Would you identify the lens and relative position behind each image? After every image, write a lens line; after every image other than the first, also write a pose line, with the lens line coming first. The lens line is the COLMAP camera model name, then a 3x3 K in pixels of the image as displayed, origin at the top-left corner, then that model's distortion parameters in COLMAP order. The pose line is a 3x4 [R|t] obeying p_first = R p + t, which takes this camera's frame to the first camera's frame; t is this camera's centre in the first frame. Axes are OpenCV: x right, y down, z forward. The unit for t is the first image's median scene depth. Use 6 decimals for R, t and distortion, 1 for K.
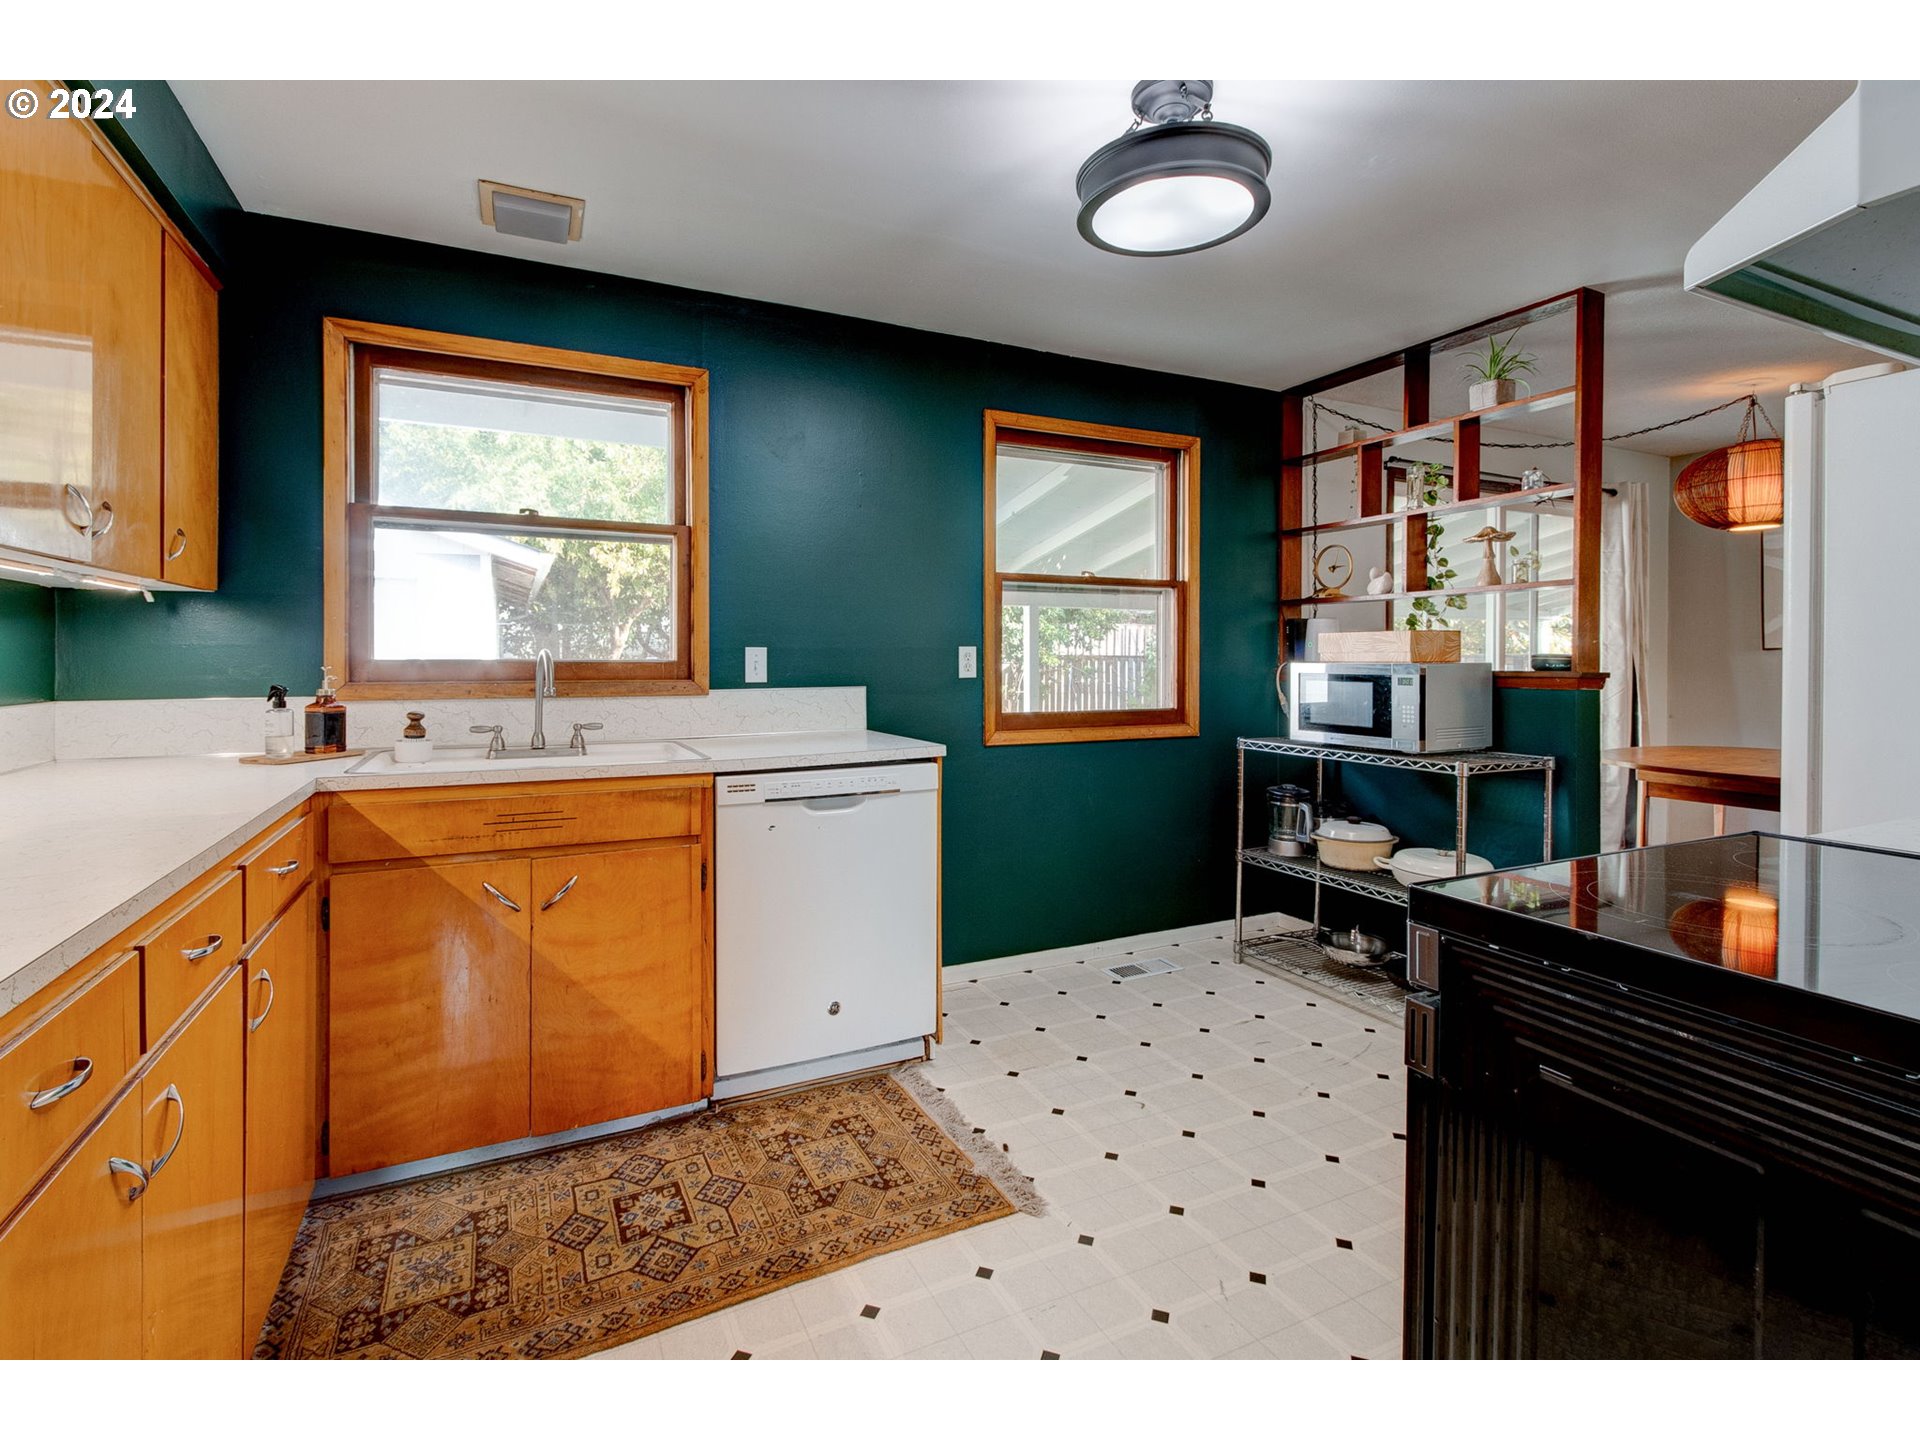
lens RADIAL K [[928.0, 0, 917.8], [0, 928.0, 663.3], [0, 0, 1]] dist [0.003650, -0.000433]
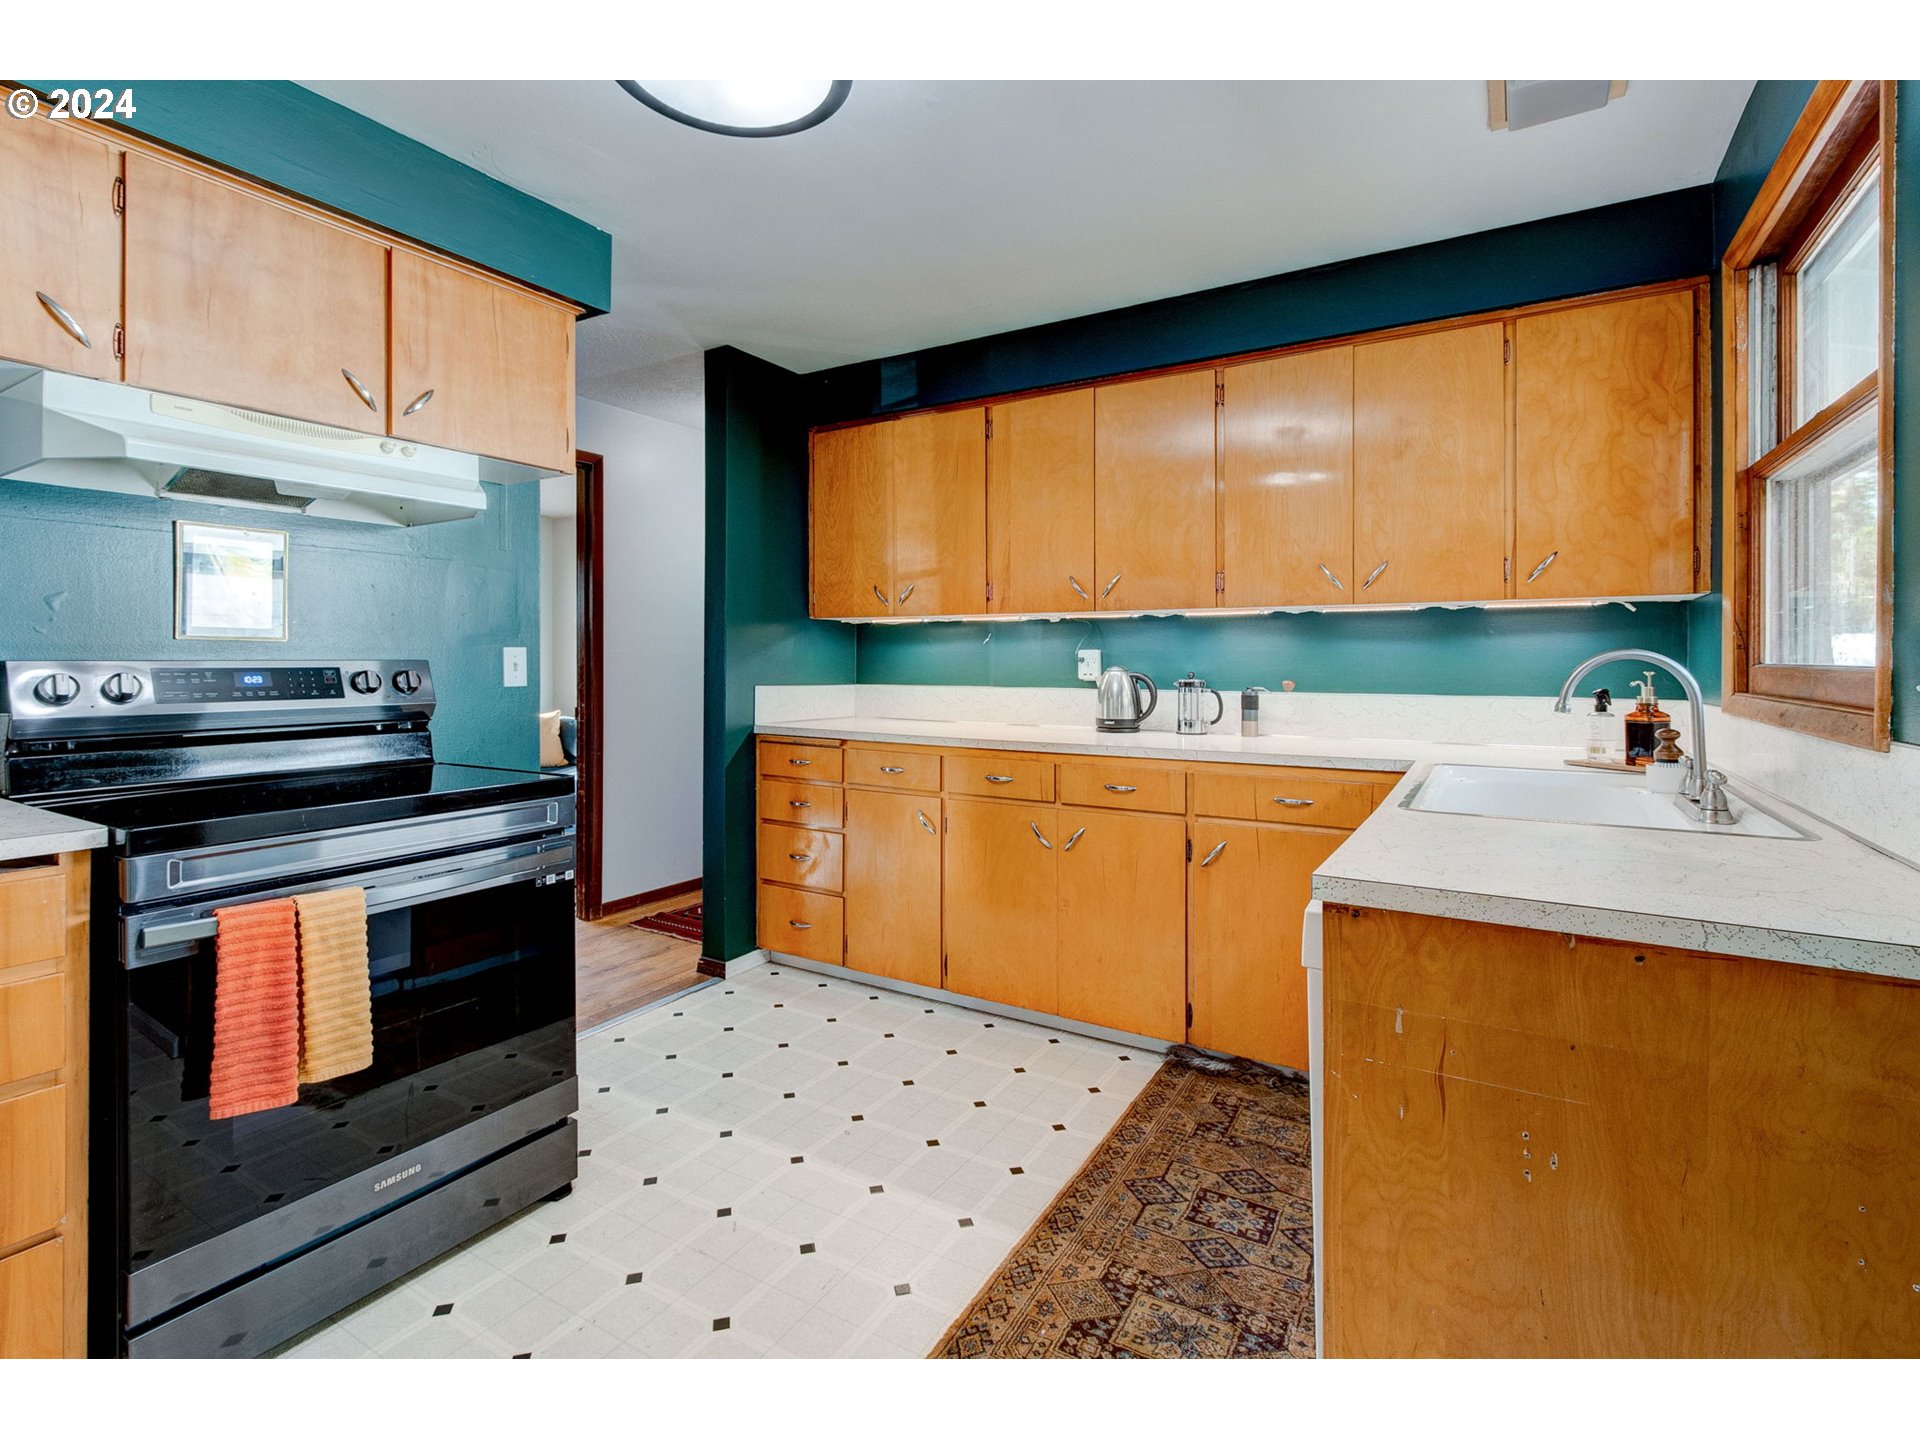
lens RADIAL K [[894.4, 0, 951.6], [0, 894.4, 665.1], [0, 0, 1]] dist [-0.000933, -0.000496]
pose [[-0.831560, 0.000713, -0.555435, 0.300074], [-0.005169, 0.999946, 0.009023, -0.004718], [0.555411, 0.010375, -0.831511, 0.982033]]
